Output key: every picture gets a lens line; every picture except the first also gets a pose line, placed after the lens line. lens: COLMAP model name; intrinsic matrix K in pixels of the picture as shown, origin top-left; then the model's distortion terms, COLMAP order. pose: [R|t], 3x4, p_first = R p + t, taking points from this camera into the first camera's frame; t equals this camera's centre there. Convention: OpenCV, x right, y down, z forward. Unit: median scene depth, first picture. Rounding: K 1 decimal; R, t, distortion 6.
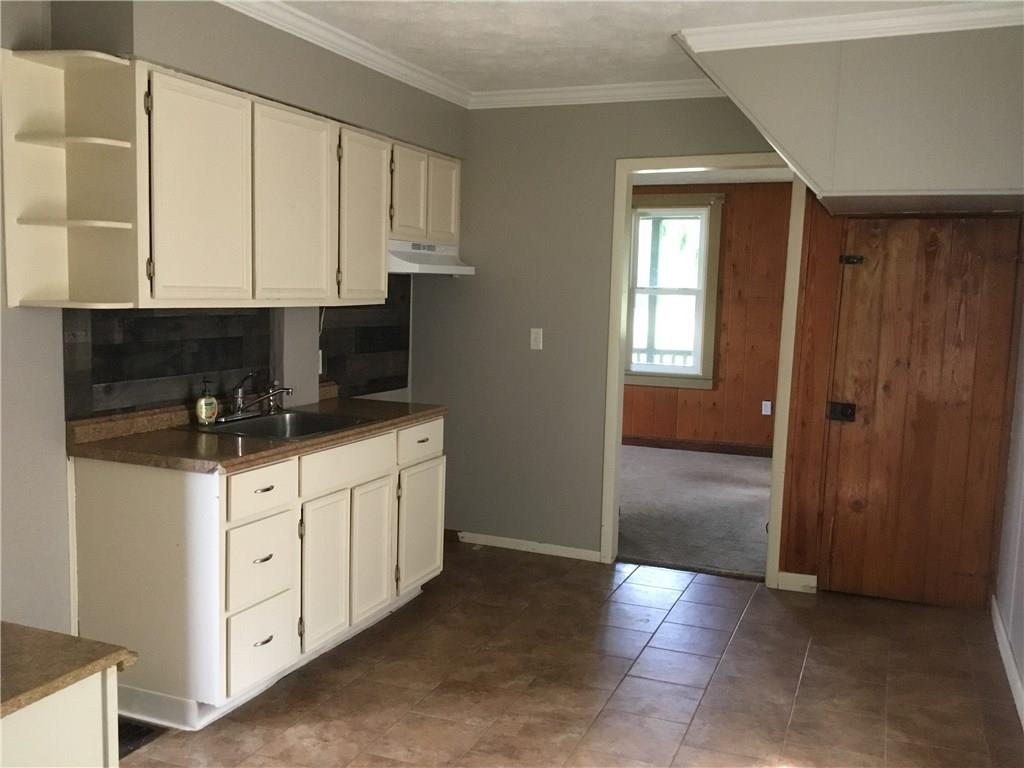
lens RADIAL K [[910.1, 0, 513.4], [0, 910.1, 390.0], [0, 0, 1]] dist [0.000165, -0.007655]
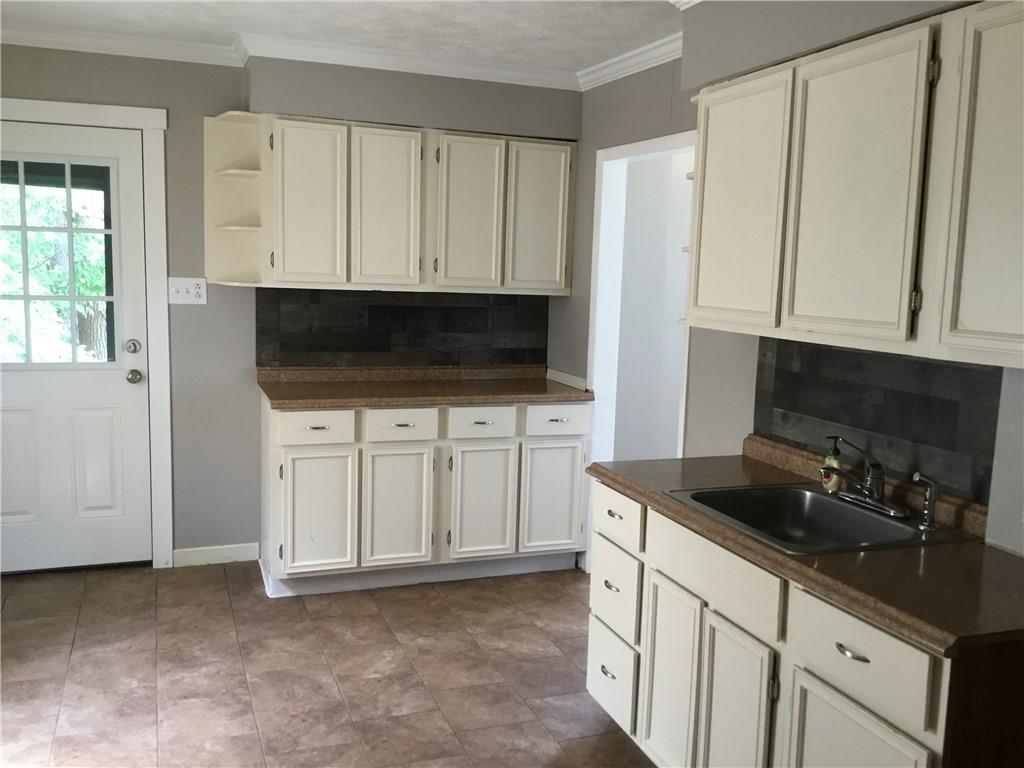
lens RADIAL K [[910.1, 0, 513.4], [0, 910.1, 390.0], [0, 0, 1]] dist [0.000165, -0.007655]
pose [[-0.724571, 0.043777, -0.687808, 0.423229], [-0.128421, 0.971927, 0.197145, -0.180531], [0.677130, 0.231174, -0.698609, 1.465496]]
